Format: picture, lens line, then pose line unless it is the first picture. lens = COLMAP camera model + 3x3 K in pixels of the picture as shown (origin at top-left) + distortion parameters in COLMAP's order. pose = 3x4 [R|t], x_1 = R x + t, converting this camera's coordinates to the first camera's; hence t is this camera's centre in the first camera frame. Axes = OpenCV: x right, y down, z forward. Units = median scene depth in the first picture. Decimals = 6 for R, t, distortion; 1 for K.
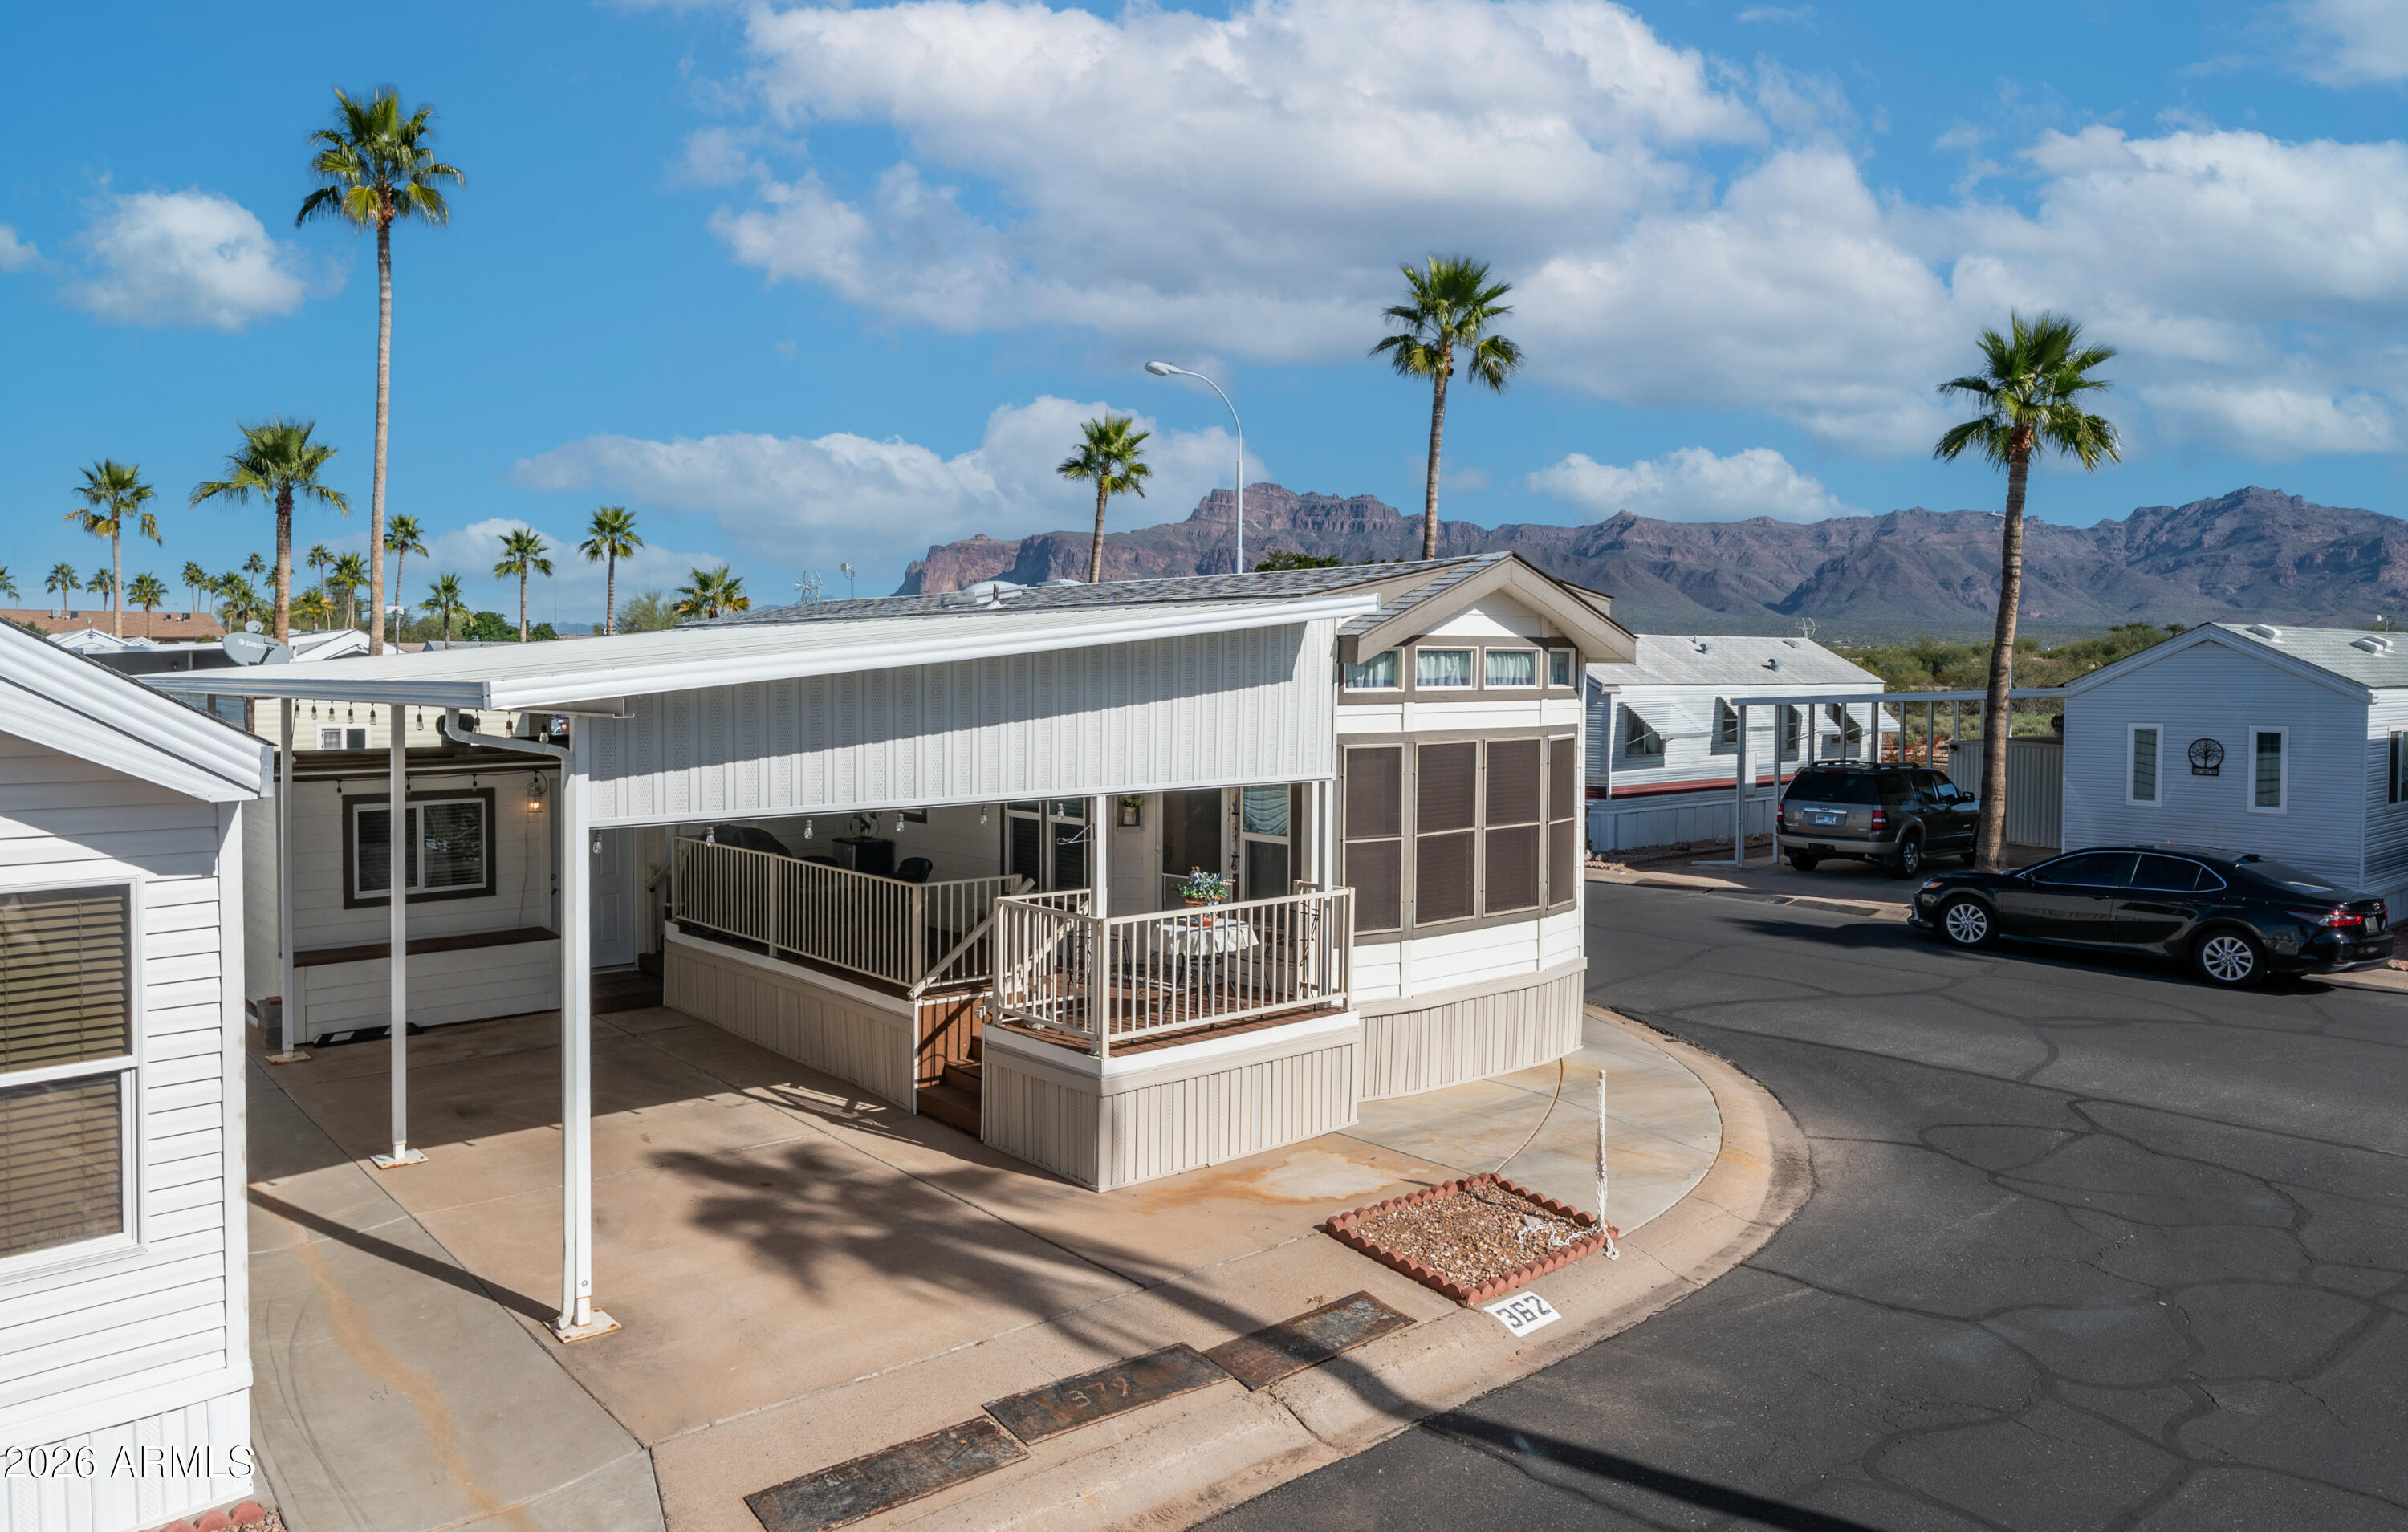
lens RADIAL K [[1443.4, 0, 1165.4], [0, 1443.4, 758.6], [0, 0, 1]] dist [0.008512, -0.000405]
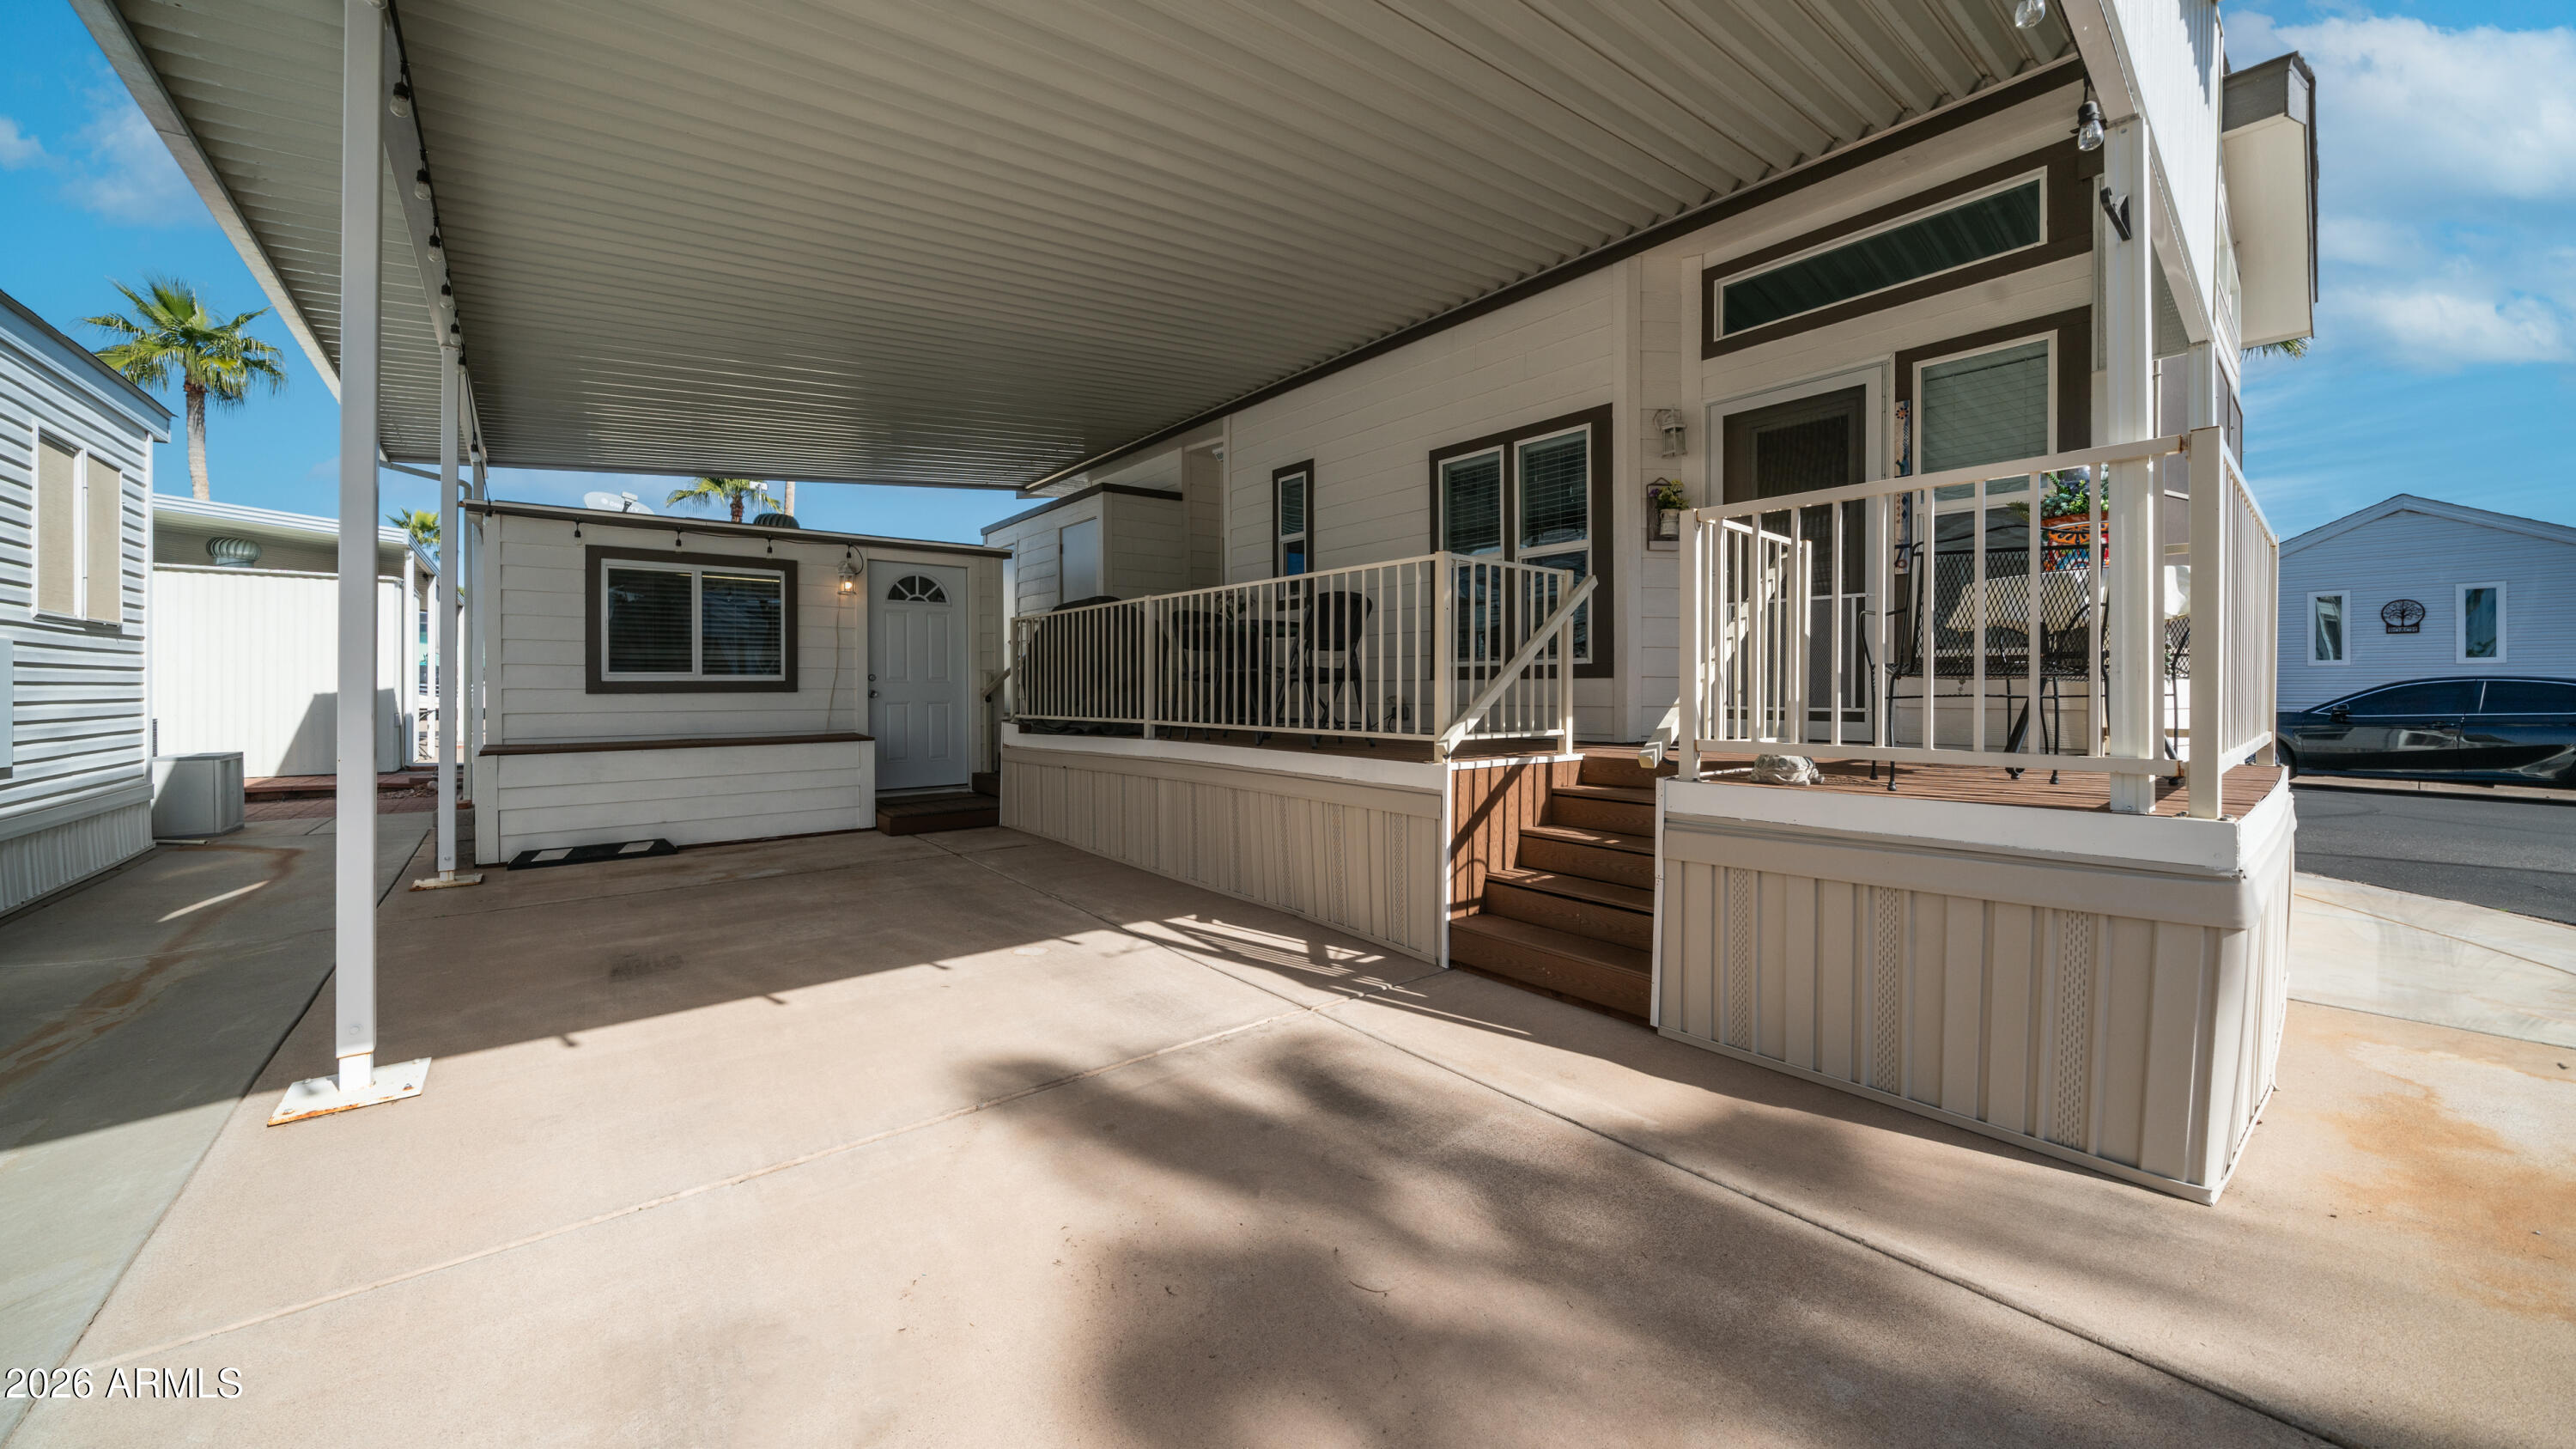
lens RADIAL K [[869.4, 0, 1295.0], [0, 869.4, 699.3], [0, 0, 1]] dist [-0.007046, 0.000335]
pose [[0.999836, -0.010716, -0.014616, -0.223604], [0.010123, 0.999148, -0.040006, 0.155760], [0.015032, 0.039851, 0.999093, 0.660009]]
